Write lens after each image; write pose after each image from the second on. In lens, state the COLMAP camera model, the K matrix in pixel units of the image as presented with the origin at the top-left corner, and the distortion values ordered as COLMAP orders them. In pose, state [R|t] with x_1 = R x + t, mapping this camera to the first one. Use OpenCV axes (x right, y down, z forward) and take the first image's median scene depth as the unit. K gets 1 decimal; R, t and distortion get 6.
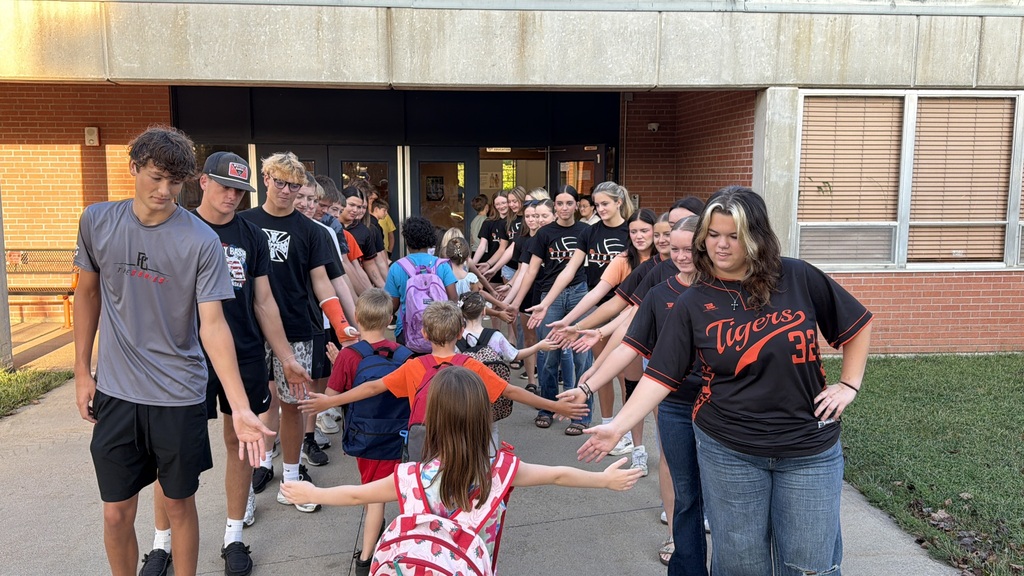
lens RADIAL K [[913.2, 0, 510.6], [0, 913.2, 282.9], [0, 0, 1]] dist [0.088070, -0.161718]
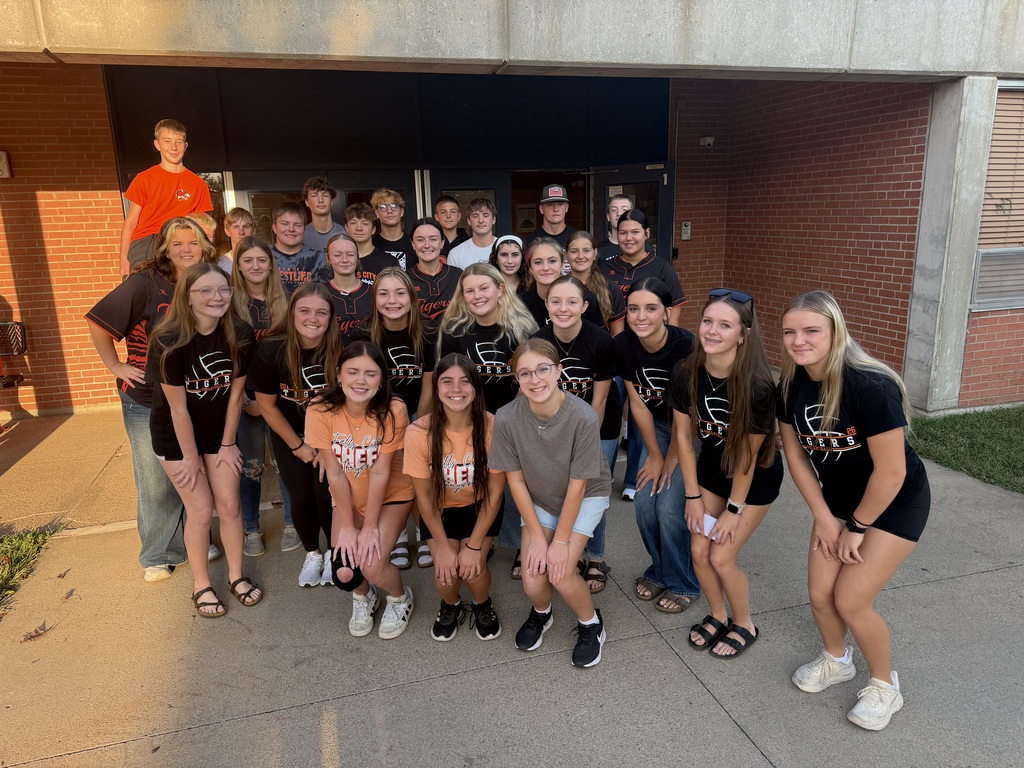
lens RADIAL K [[753.6, 0, 512.9], [0, 753.6, 387.7], [0, 0, 1]] dist [-0.007209, -0.002286]
pose [[0.979046, -0.073470, 0.189926, -0.237231], [0.050993, 0.991386, 0.120639, -0.046802], [-0.197153, -0.108426, 0.974358, 0.427219]]
